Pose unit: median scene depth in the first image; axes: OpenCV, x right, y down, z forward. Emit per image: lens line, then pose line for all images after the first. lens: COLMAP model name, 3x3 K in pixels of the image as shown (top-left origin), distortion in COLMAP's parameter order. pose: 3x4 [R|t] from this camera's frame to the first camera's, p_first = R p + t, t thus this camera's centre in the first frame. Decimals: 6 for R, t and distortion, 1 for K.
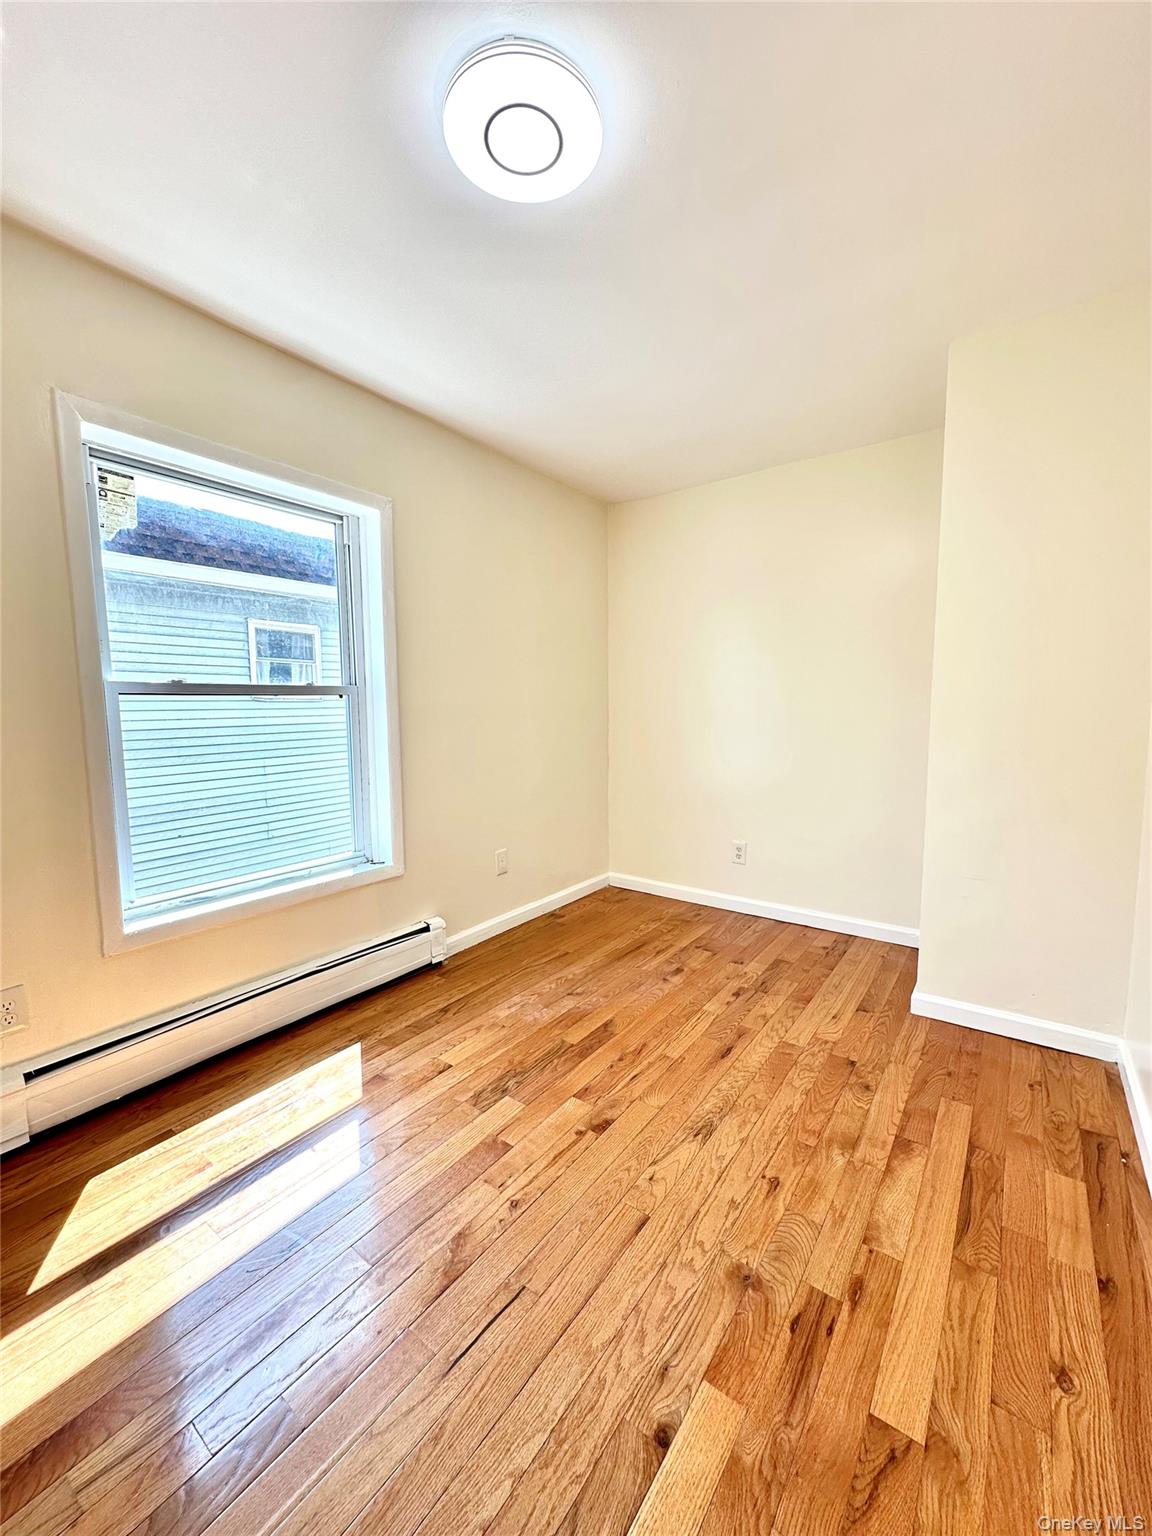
lens RADIAL K [[615.9, 0, 575.9], [0, 615.9, 768.7], [0, 0, 1]] dist [-0.004536, 0.001644]
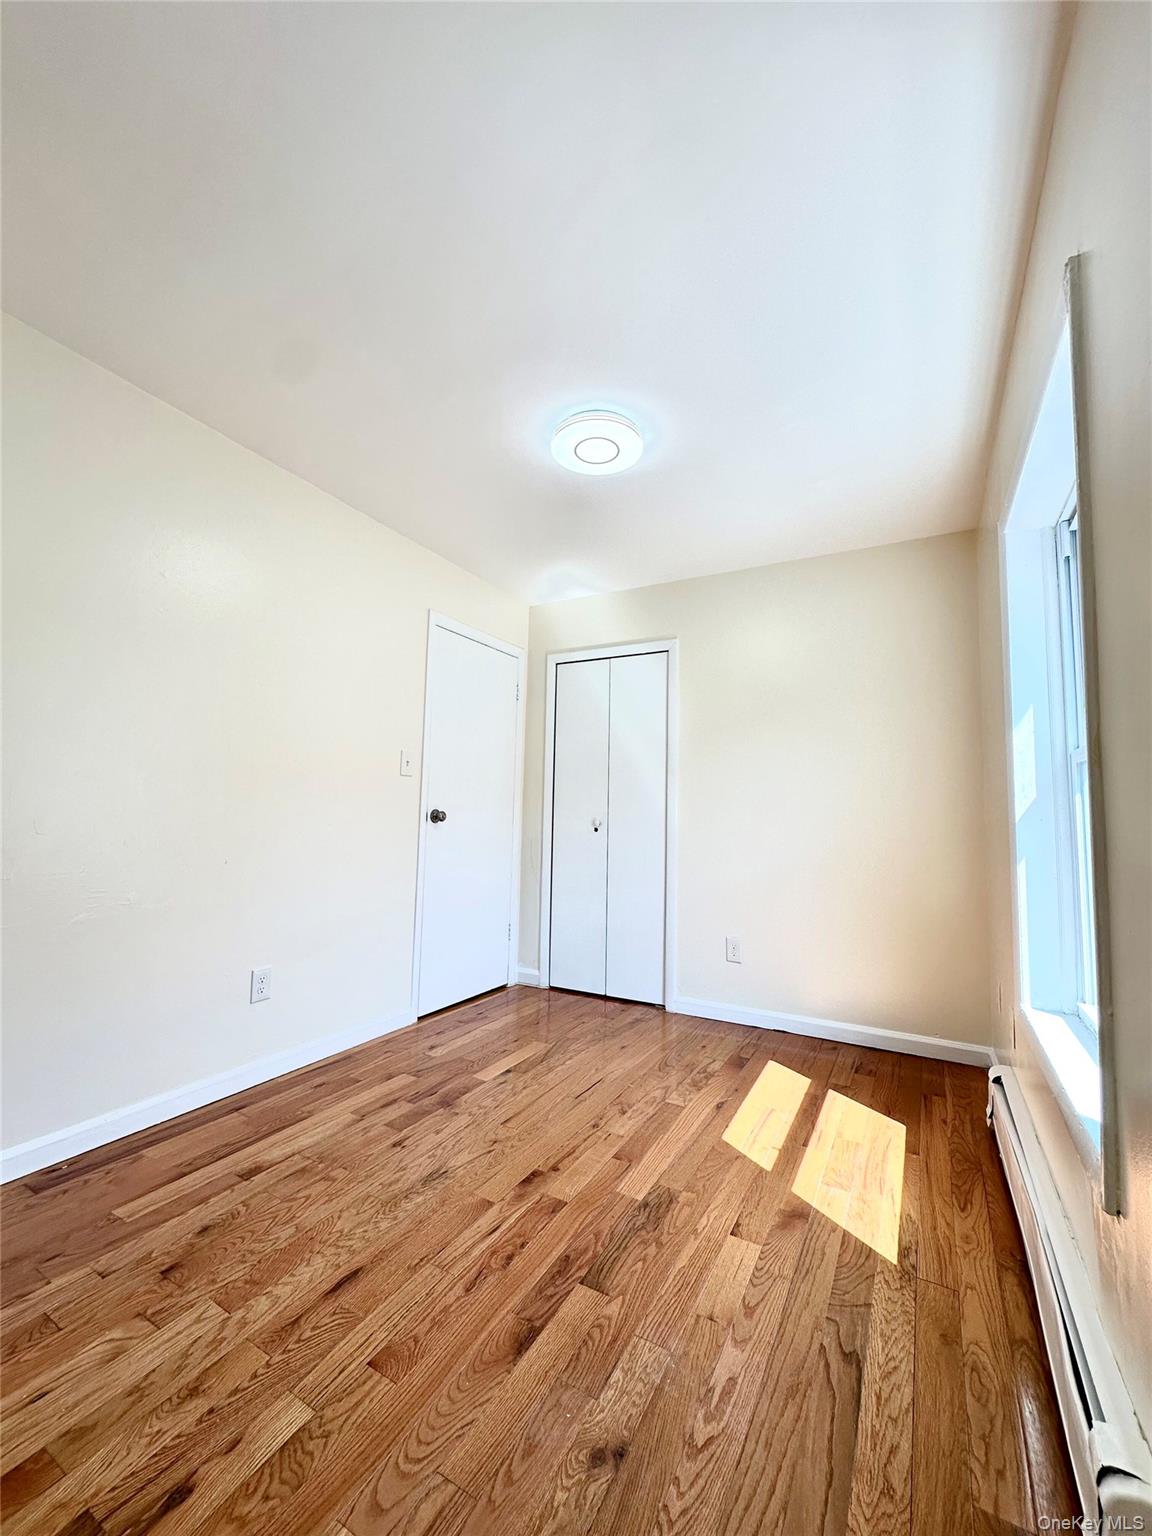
lens RADIAL K [[615.9, 0, 576.8], [0, 615.9, 767.0], [0, 0, 1]] dist [-0.004536, 0.001644]
pose [[-0.992486, -0.028545, -0.118982, 0.108258], [-0.031748, 0.999180, 0.025112, -0.124468], [0.118168, 0.028700, -0.992579, 1.916029]]
